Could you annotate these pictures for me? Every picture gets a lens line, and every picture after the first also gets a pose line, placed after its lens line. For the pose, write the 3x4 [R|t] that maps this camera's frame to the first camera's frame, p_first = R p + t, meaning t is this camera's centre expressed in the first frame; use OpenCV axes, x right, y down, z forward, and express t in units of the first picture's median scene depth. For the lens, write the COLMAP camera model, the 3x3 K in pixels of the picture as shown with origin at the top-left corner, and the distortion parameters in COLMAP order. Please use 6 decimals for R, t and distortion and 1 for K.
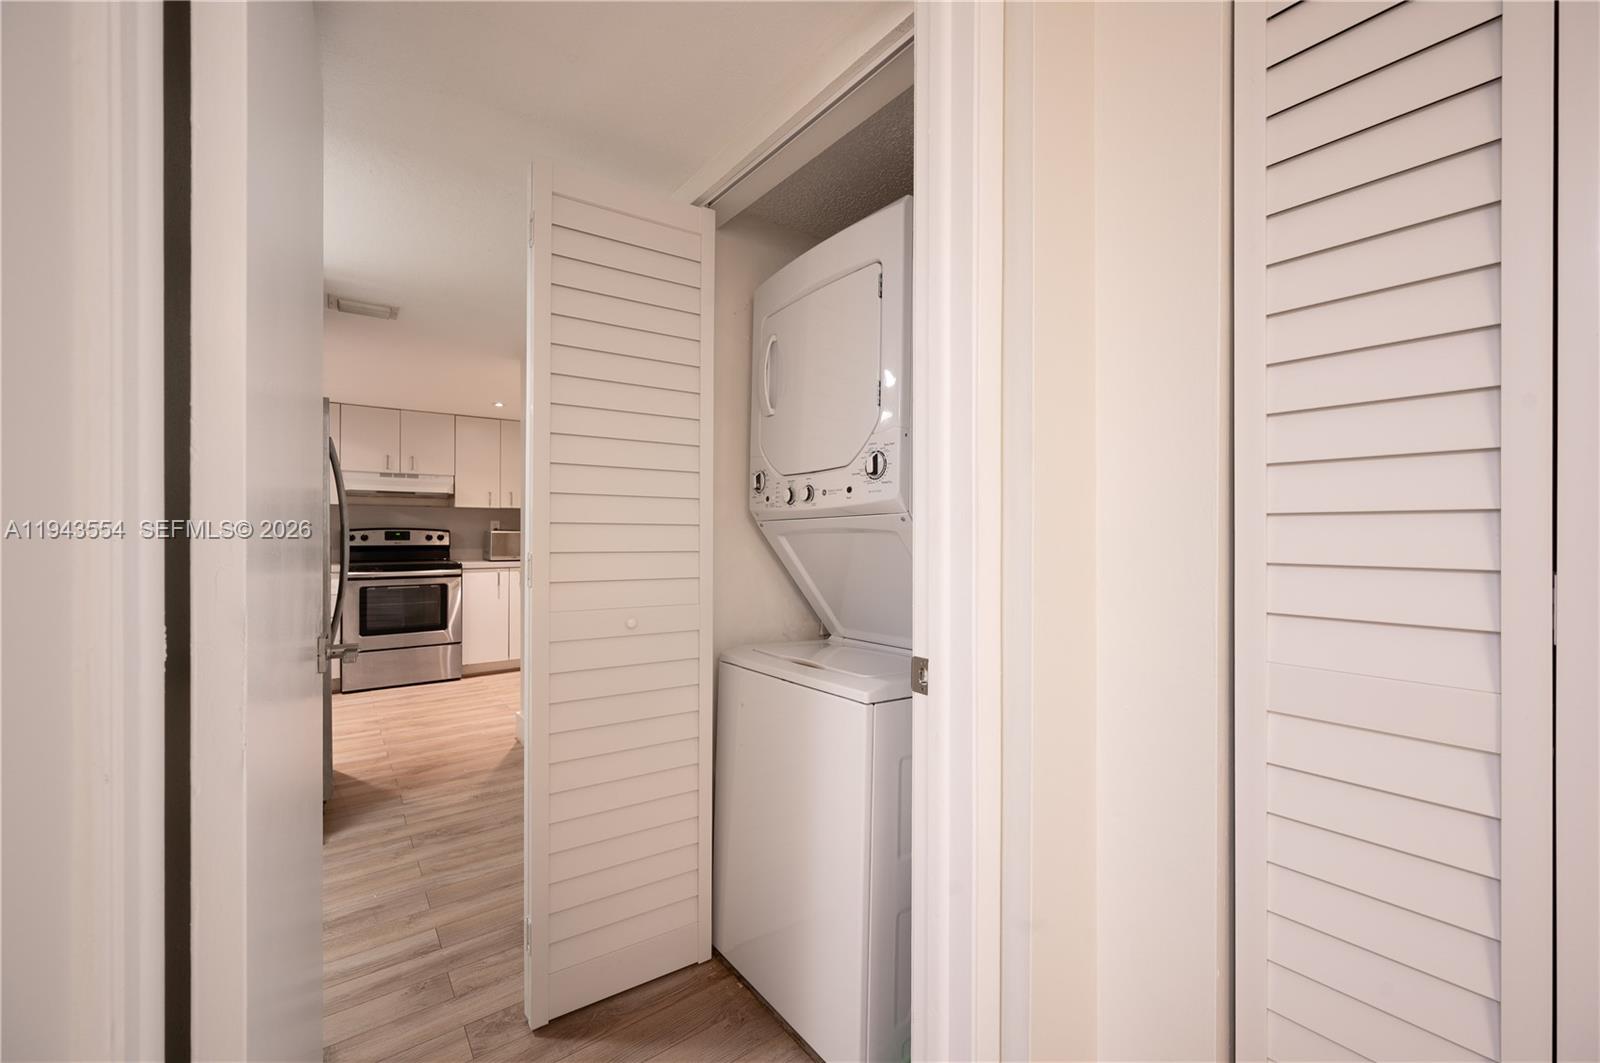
lens RADIAL K [[677.6, 0, 800.0], [0, 677.6, 531.5], [0, 0, 1]] dist [-0.001288, 0.000039]
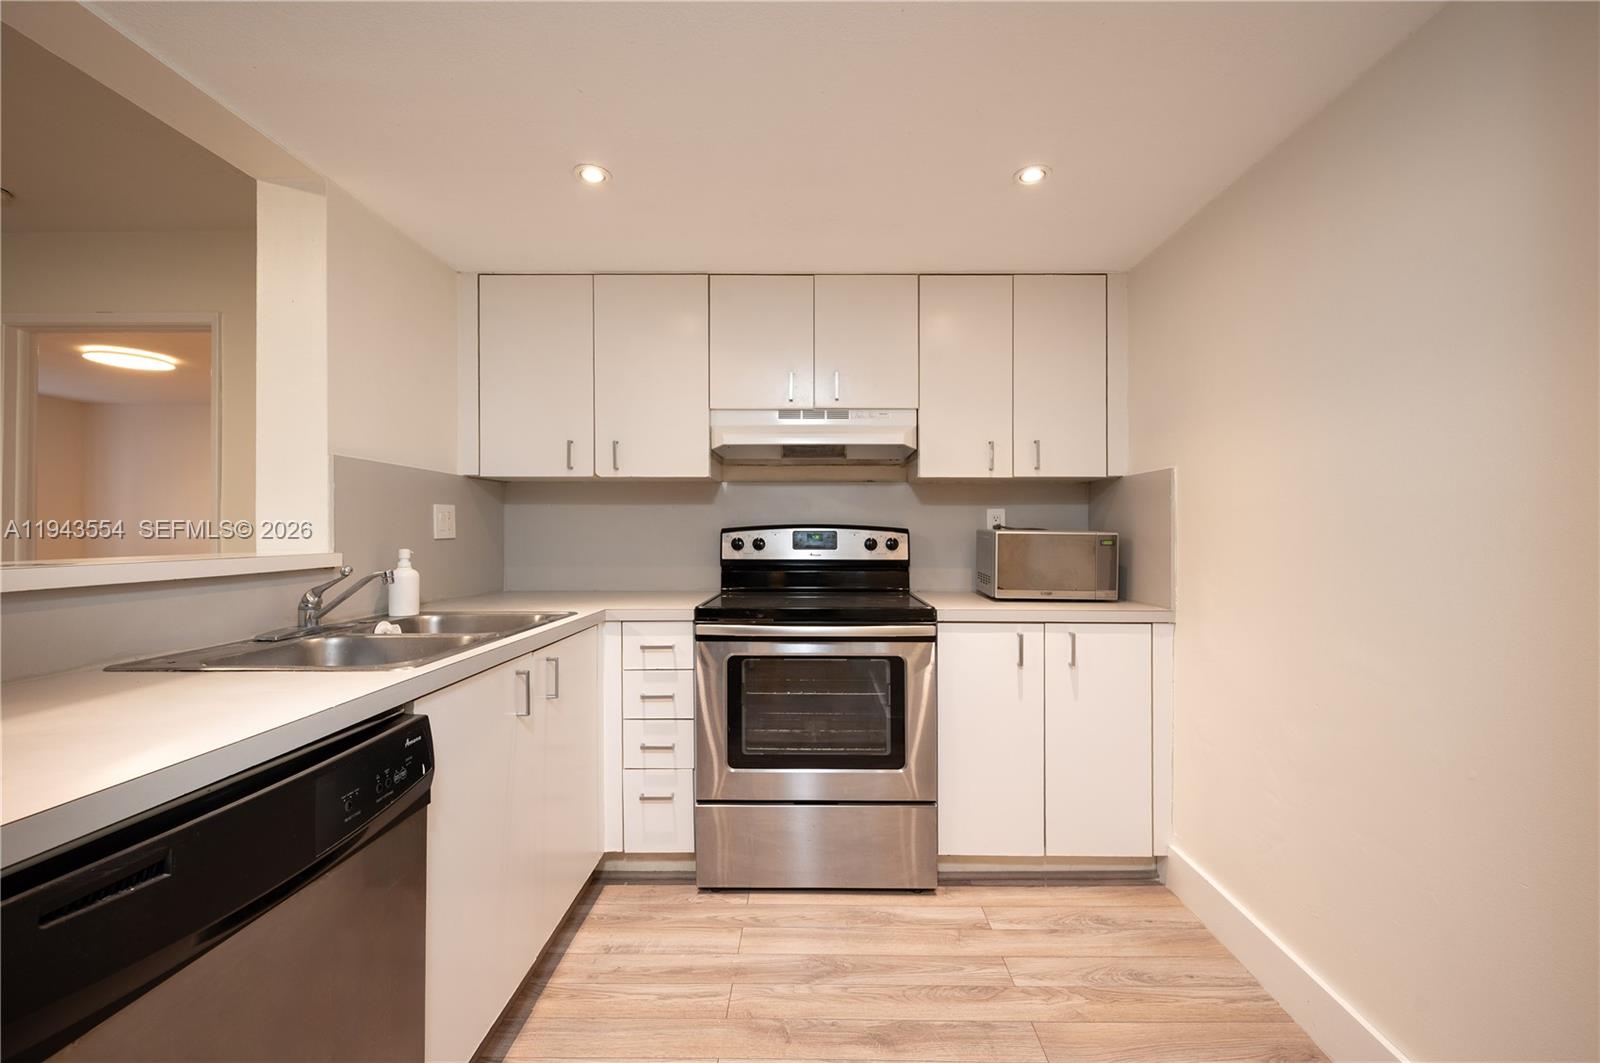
lens RADIAL K [[619.4, 0, 818.1], [0, 619.4, 538.7], [0, 0, 1]] dist [-0.001831, 0.000029]
pose [[0.817395, 0.000538, -0.576077, -0.333343], [0.003169, 0.999980, 0.005430, 0.002390], [0.576069, -0.006264, 0.817377, 0.635729]]
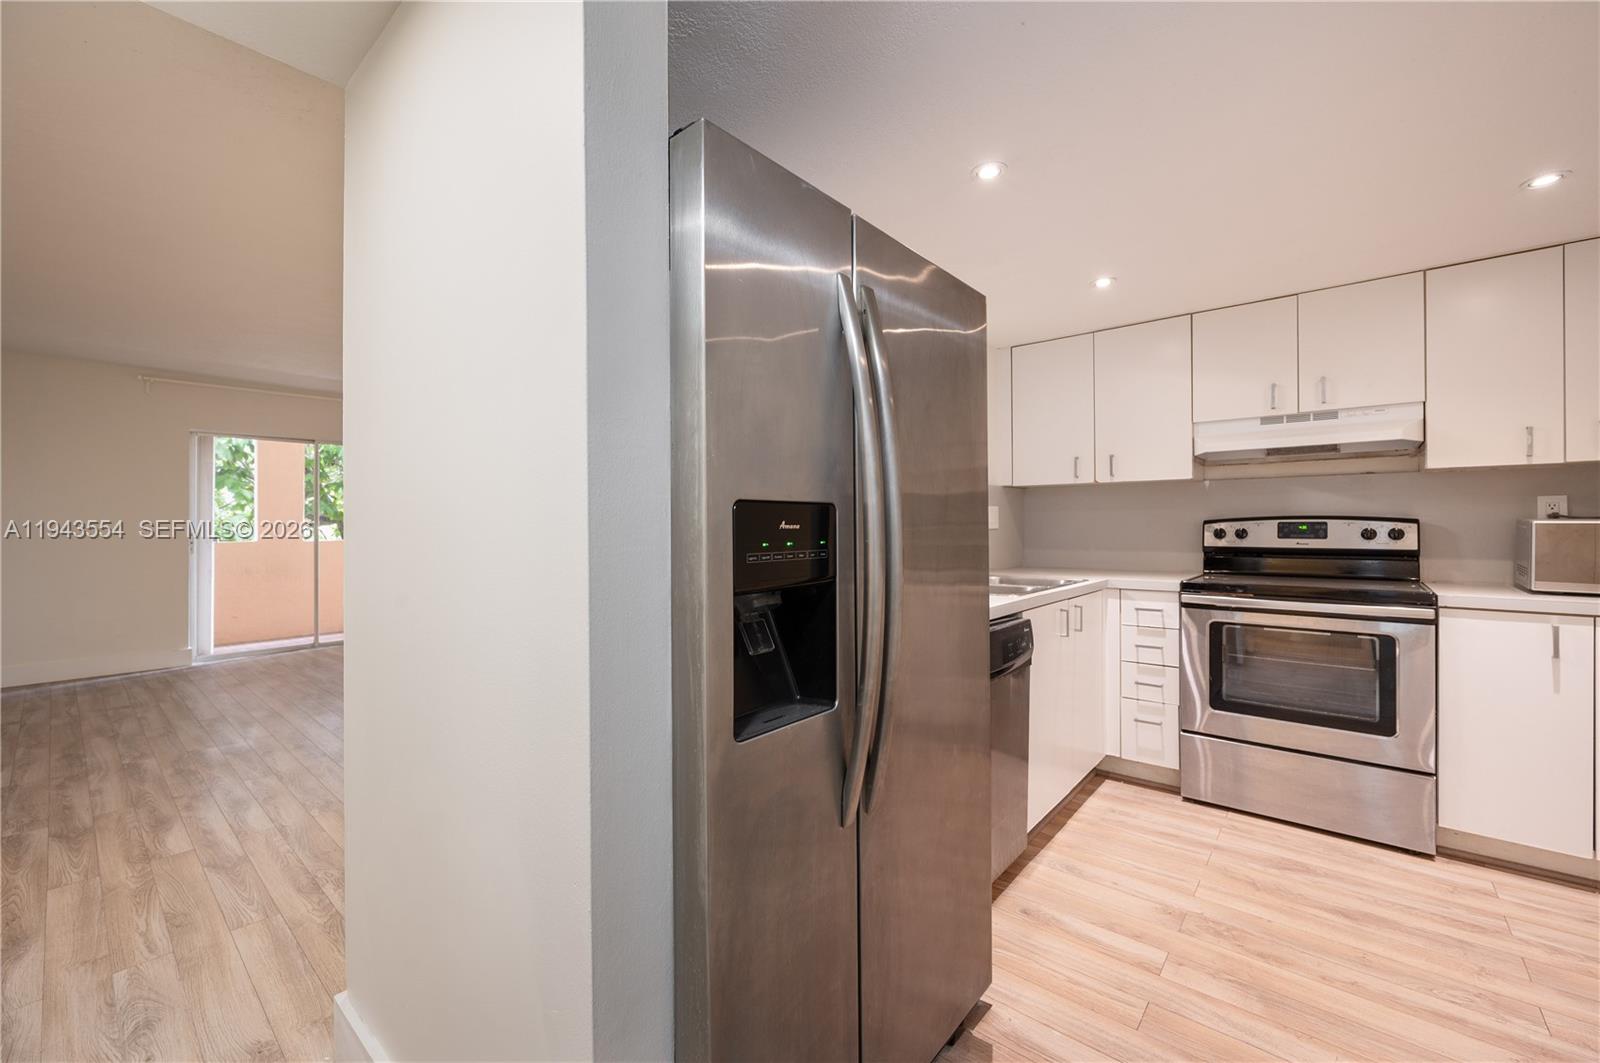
lens RADIAL K [[644.2, 0, 812.3], [0, 644.2, 530.0], [0, 0, 1]] dist [-0.002190, 0.000395]
pose [[0.252731, 0.001514, -0.967536, -0.194359], [0.006060, 0.999977, 0.003148, 0.001835], [0.967518, -0.006658, 0.252716, 0.492163]]
